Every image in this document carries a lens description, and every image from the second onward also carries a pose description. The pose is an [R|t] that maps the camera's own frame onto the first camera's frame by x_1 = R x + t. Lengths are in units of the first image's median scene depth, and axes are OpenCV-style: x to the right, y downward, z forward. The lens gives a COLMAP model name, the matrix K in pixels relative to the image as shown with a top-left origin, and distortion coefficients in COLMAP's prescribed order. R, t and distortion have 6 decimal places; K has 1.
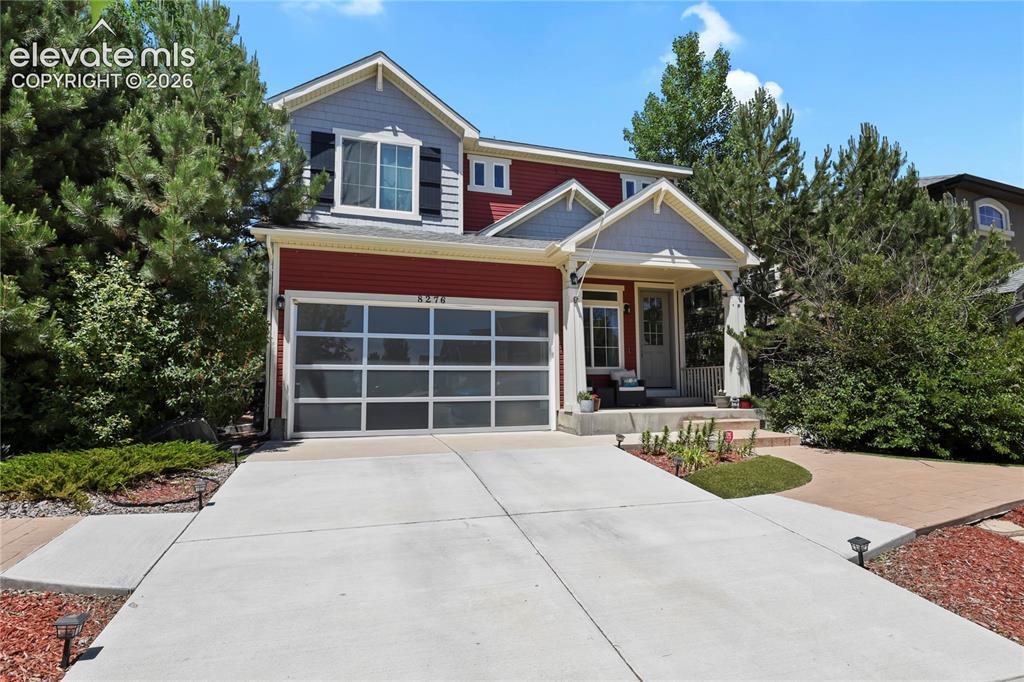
lens RADIAL K [[537.7, 0, 513.3], [0, 537.7, 338.9], [0, 0, 1]] dist [0.004866, -0.000526]
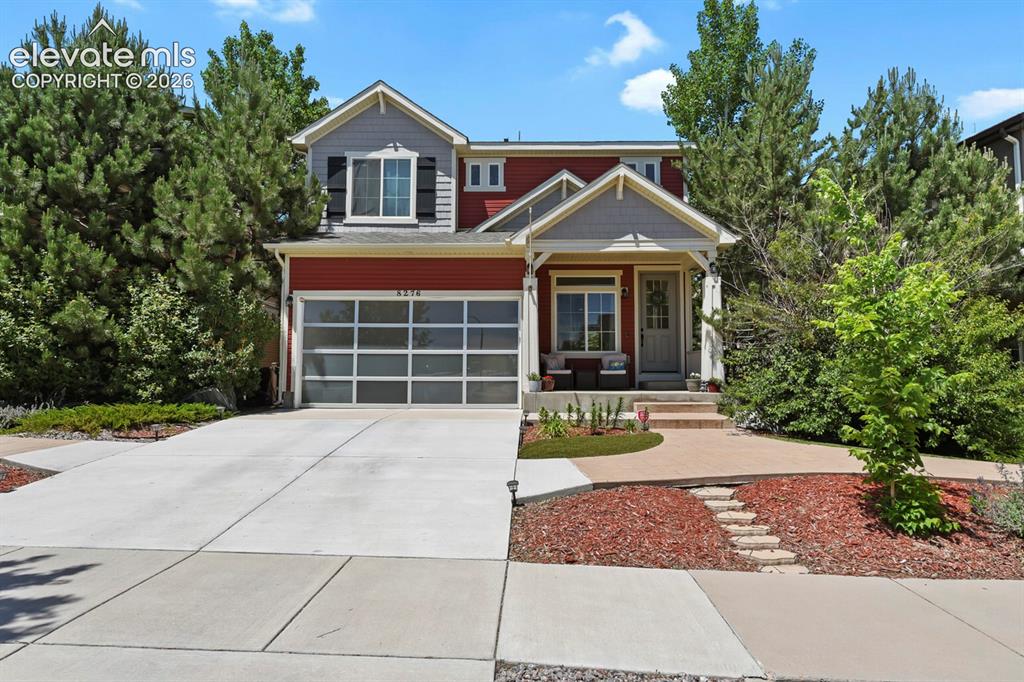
lens RADIAL K [[573.8, 0, 511.7], [0, 573.8, 340.1], [0, 0, 1]] dist [0.007472, 0.001932]
pose [[0.947199, -0.011378, -0.320446, 0.444447], [0.019615, 0.999555, 0.022488, 0.004559], [0.320047, -0.027586, 0.947000, -0.105261]]
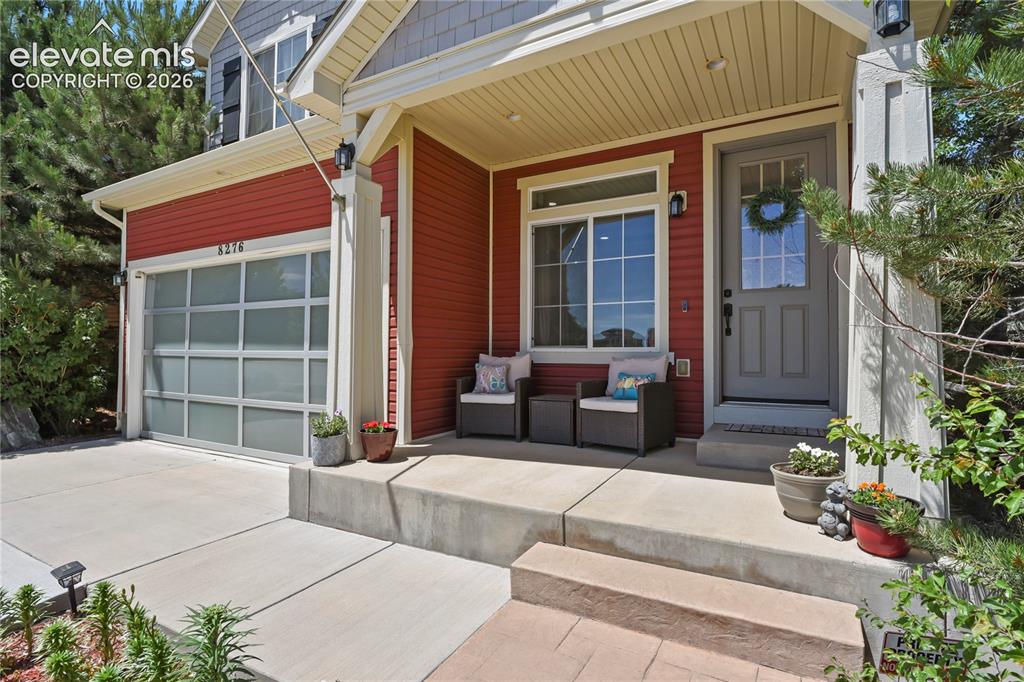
lens RADIAL K [[497.9, 0, 512.7], [0, 497.9, 339.7], [0, 0, 1]] dist [-0.003420, -0.000712]
pose [[0.690285, -0.006501, -0.723508, 0.501254], [0.057082, 0.997332, 0.045499, 0.027943], [0.721282, -0.072707, 0.688815, 0.801855]]
